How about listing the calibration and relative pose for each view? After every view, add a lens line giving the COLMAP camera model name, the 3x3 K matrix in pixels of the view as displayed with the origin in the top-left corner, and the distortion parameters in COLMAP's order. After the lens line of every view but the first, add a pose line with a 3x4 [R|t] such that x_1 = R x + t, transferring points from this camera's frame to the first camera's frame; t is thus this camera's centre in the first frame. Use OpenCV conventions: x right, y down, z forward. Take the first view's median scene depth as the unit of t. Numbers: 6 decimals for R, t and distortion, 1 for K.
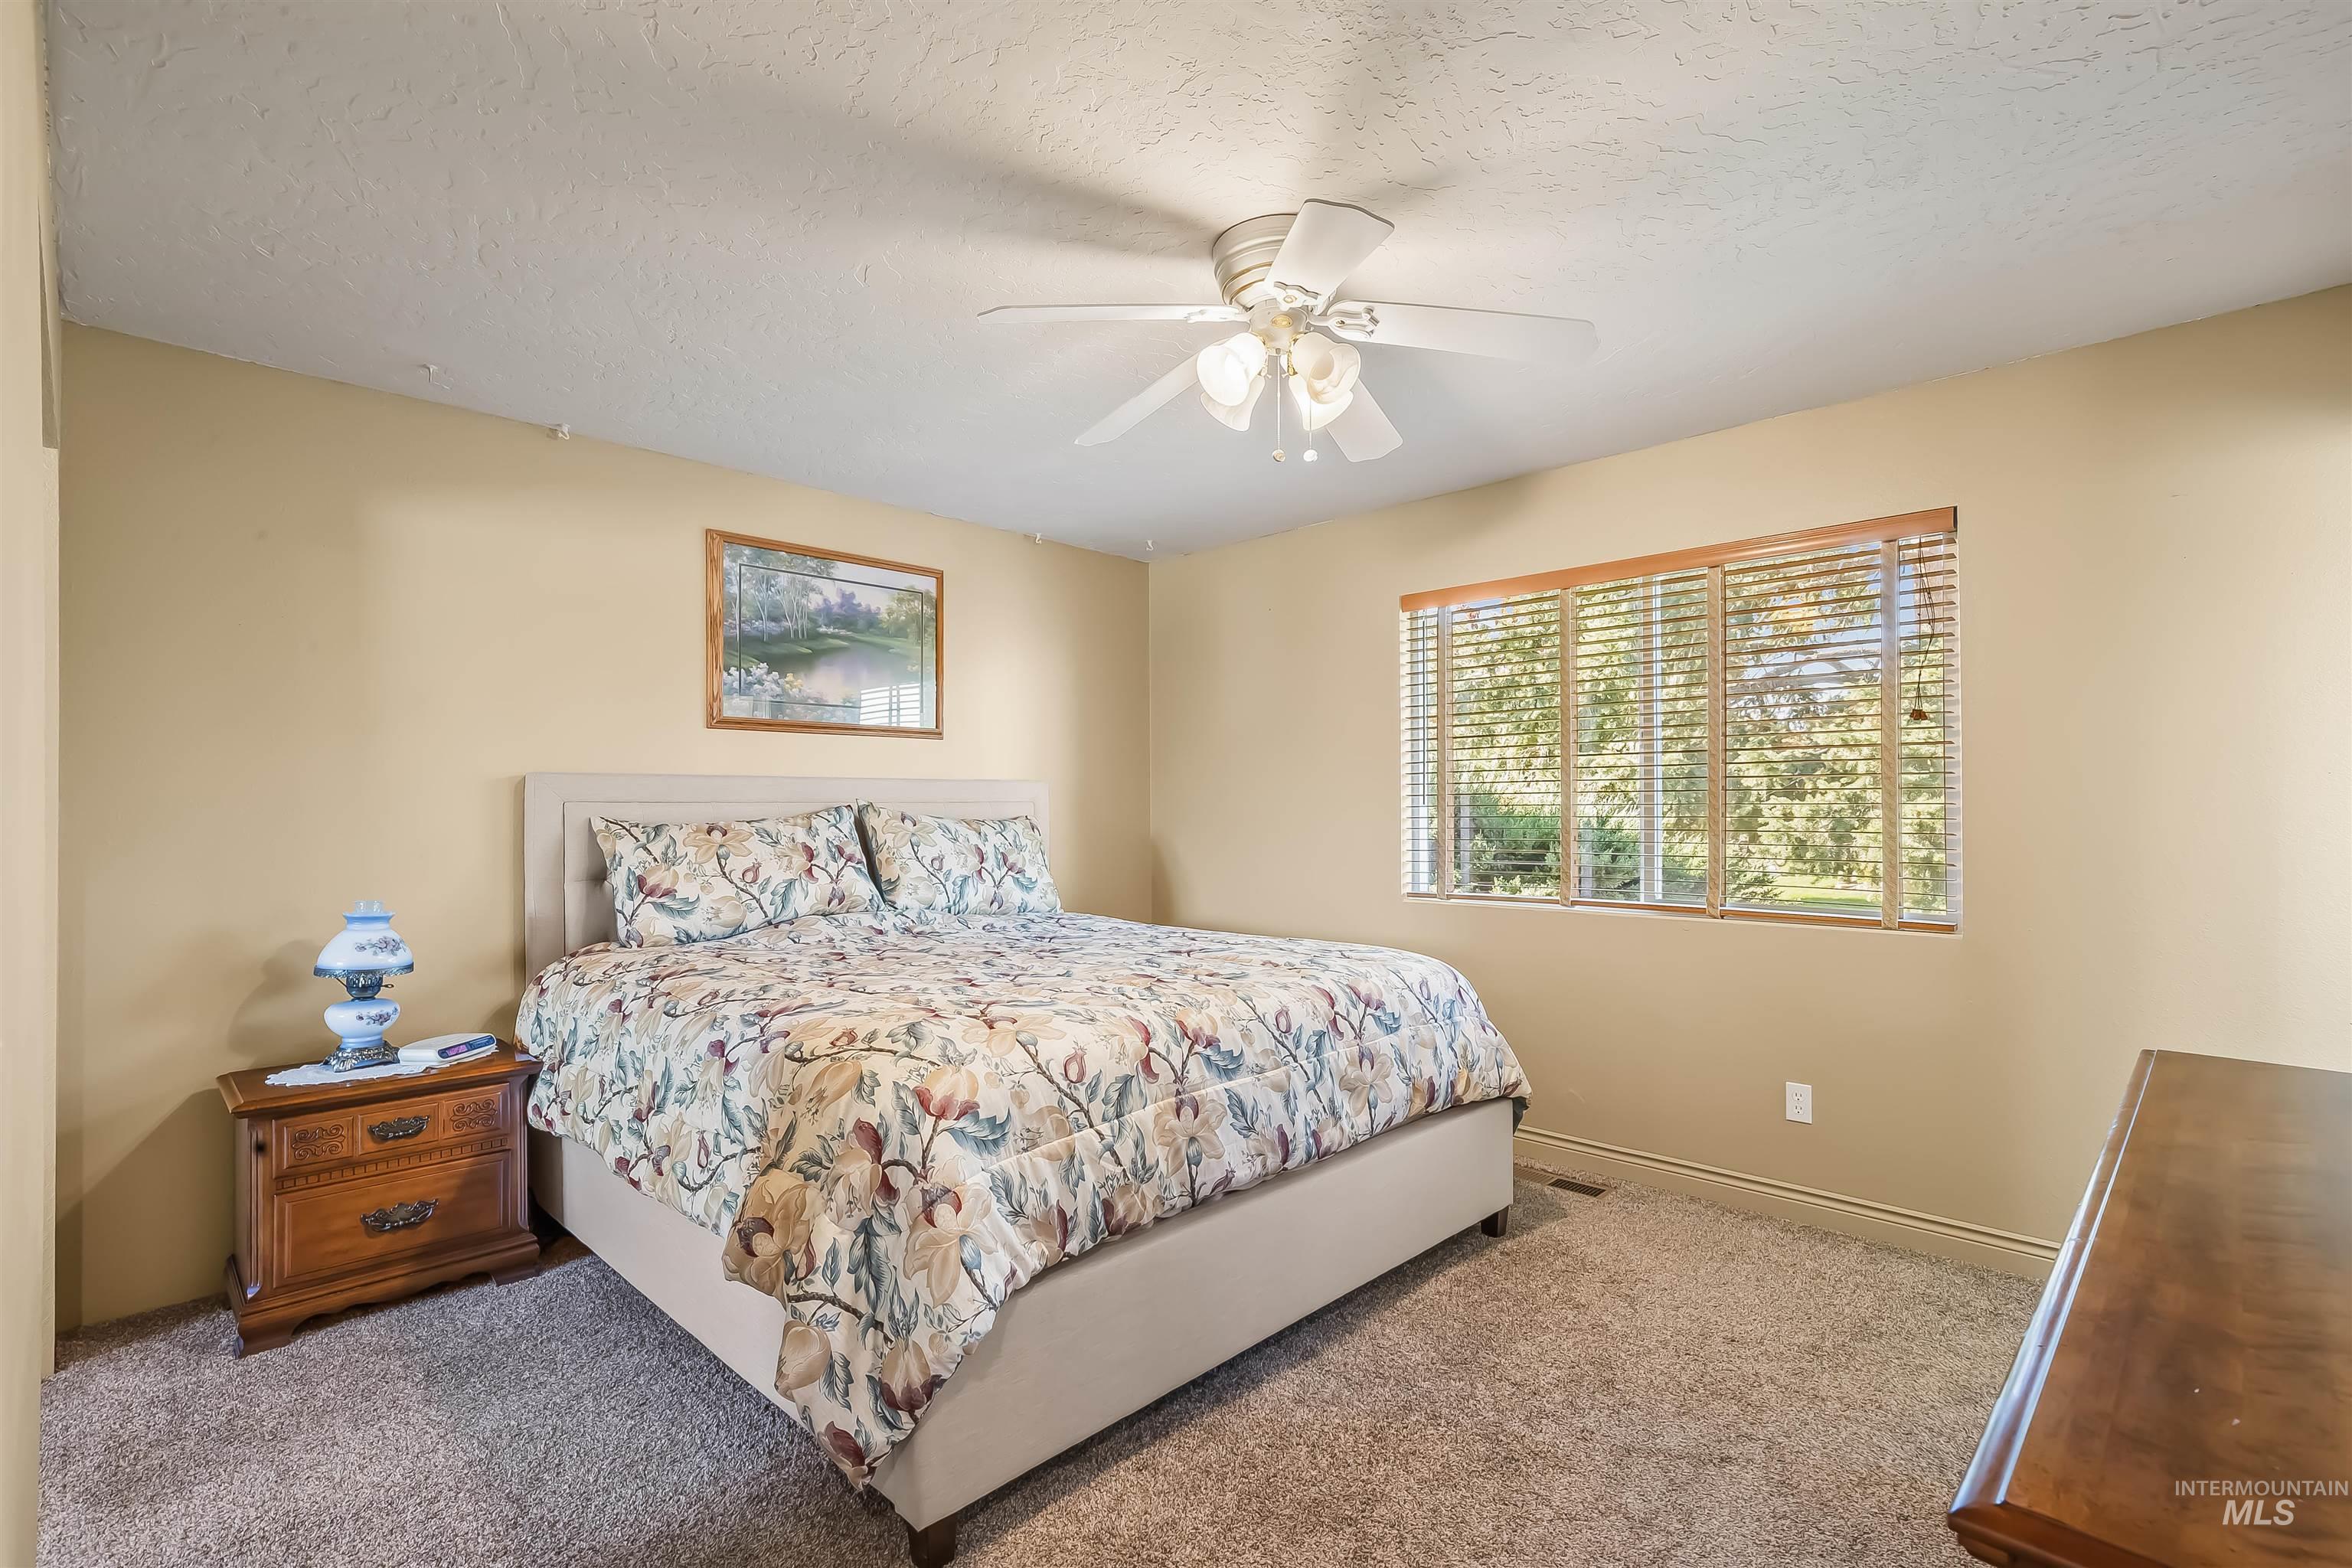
lens RADIAL K [[1084.5, 0, 1175.5], [0, 1084.5, 793.5], [0, 0, 1]] dist [0.003222, -0.000066]
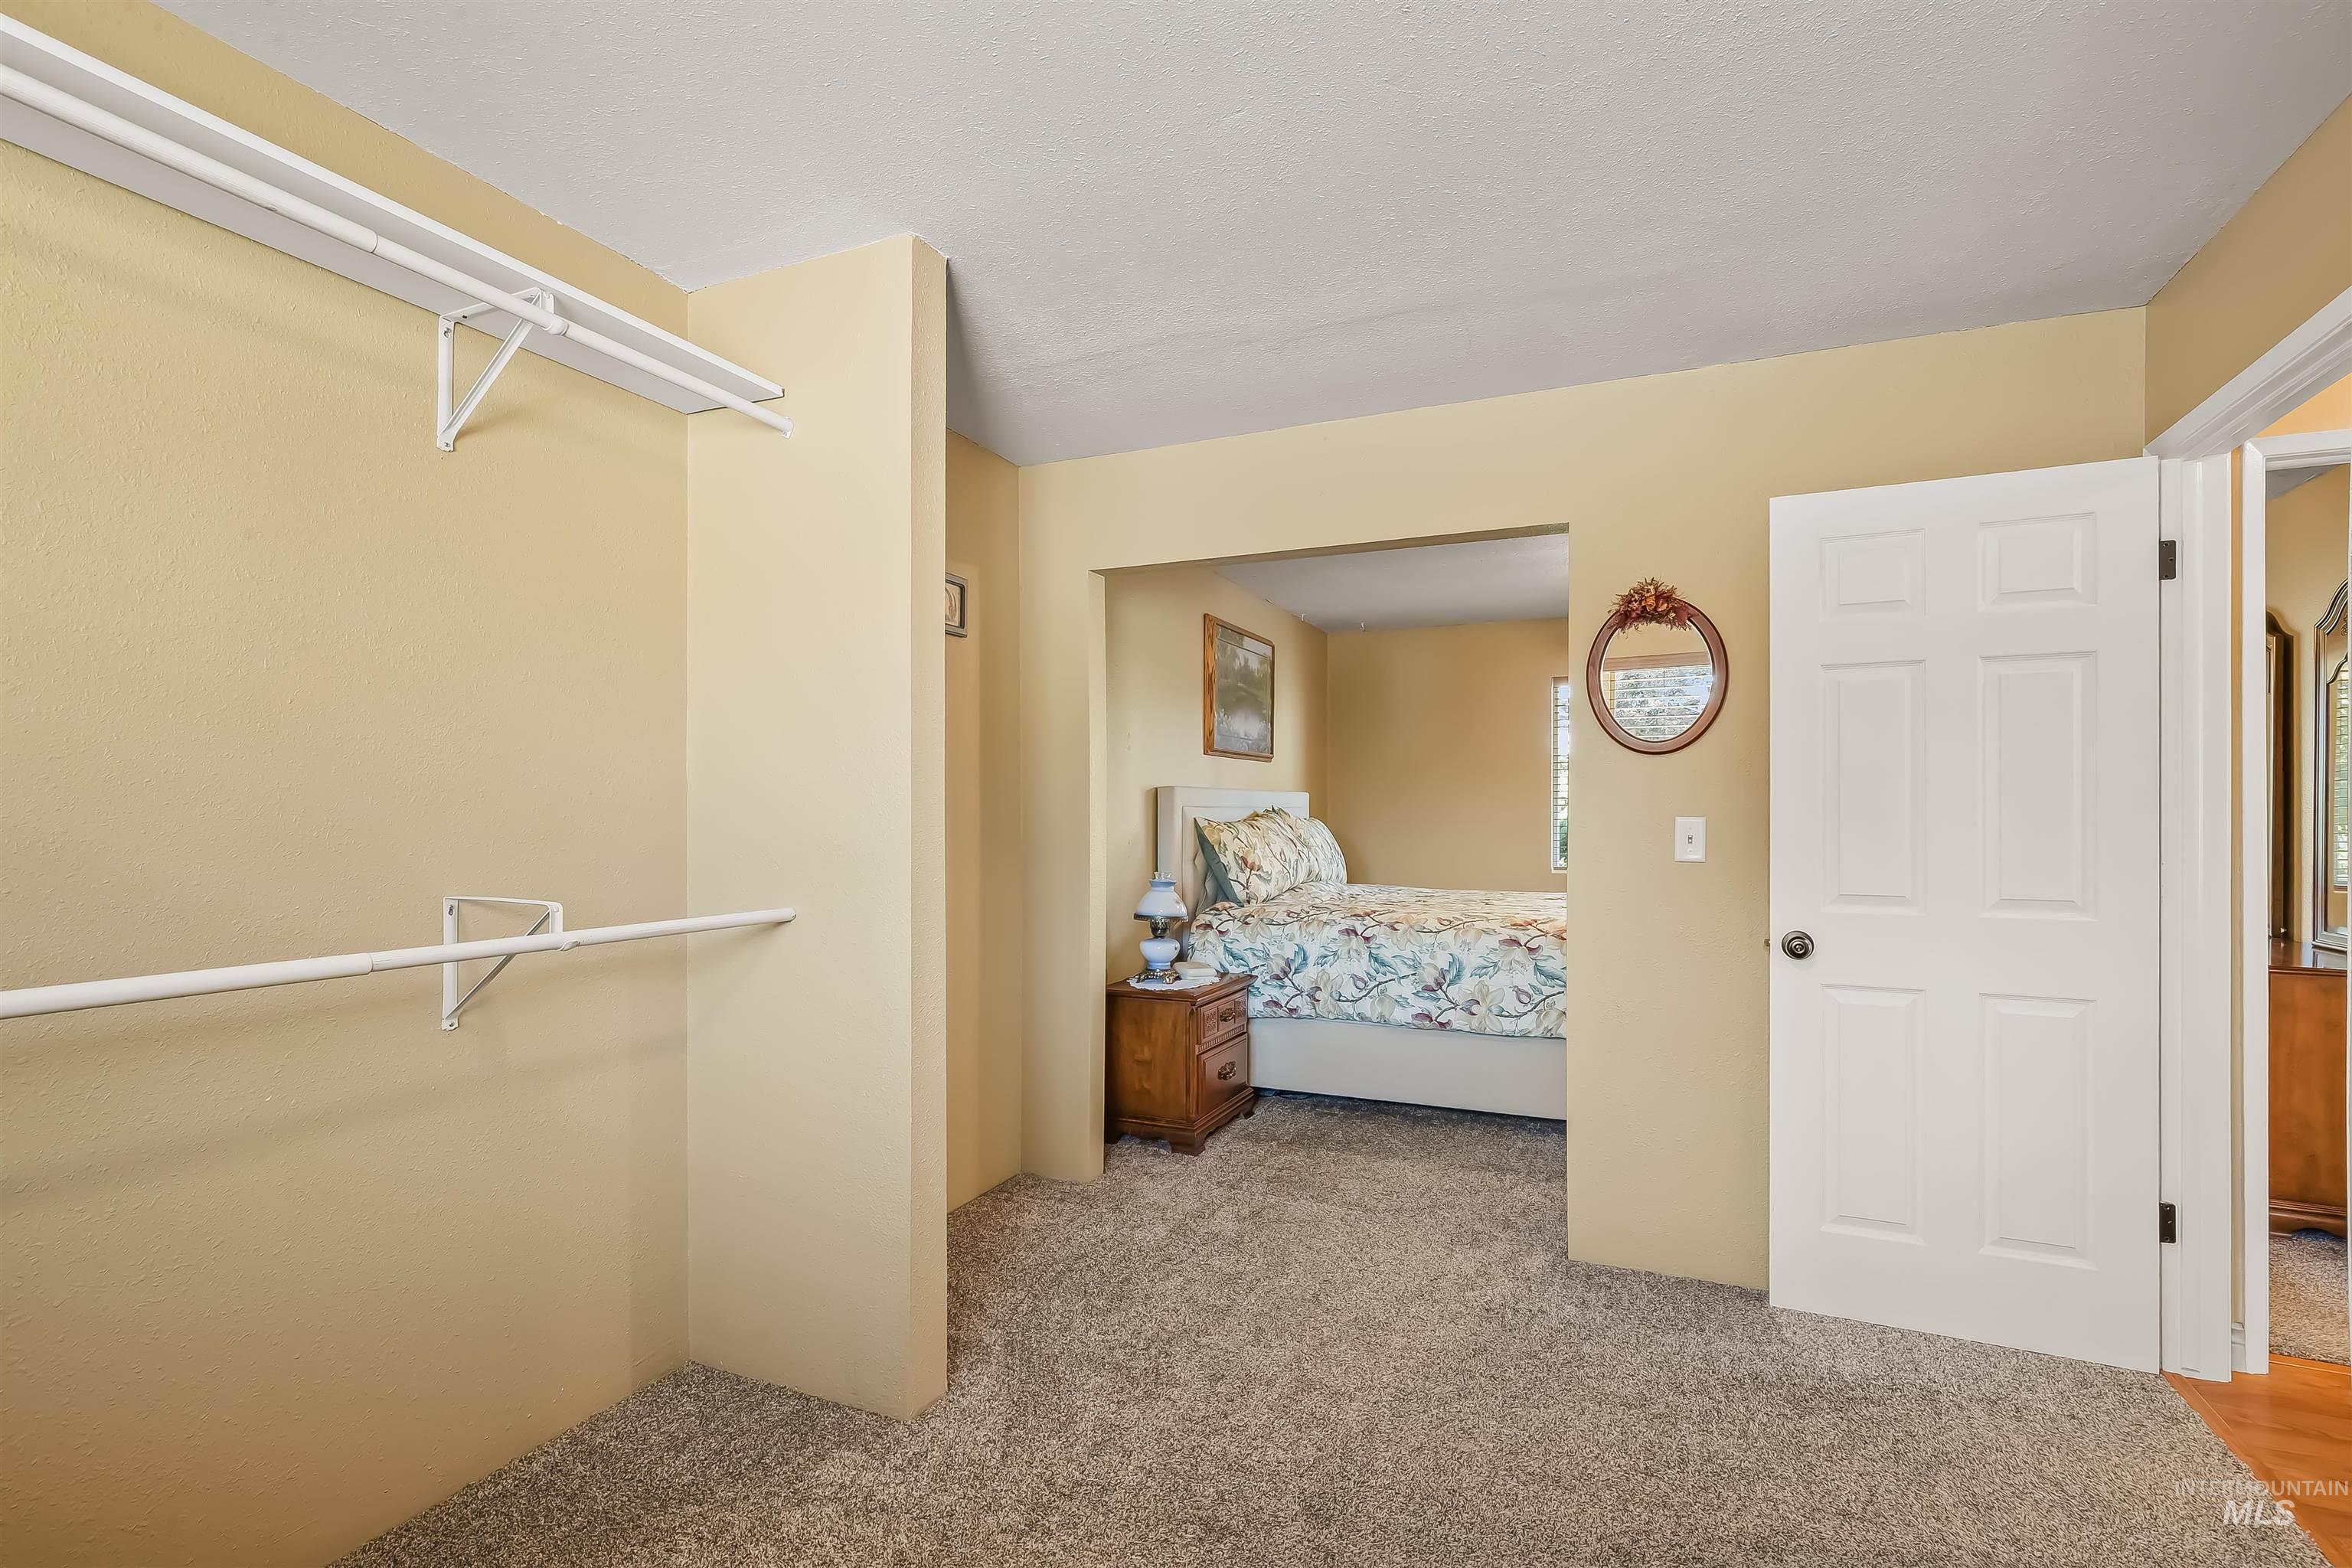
lens RADIAL K [[1084.5, 0, 1177.5], [0, 1084.5, 793.6], [0, 0, 1]] dist [0.003222, -0.000066]
pose [[0.939042, 0.010501, 0.343643, -0.952402], [-0.009300, 0.999944, -0.005142, -0.001222], [-0.343677, 0.001633, 0.939086, -0.320882]]
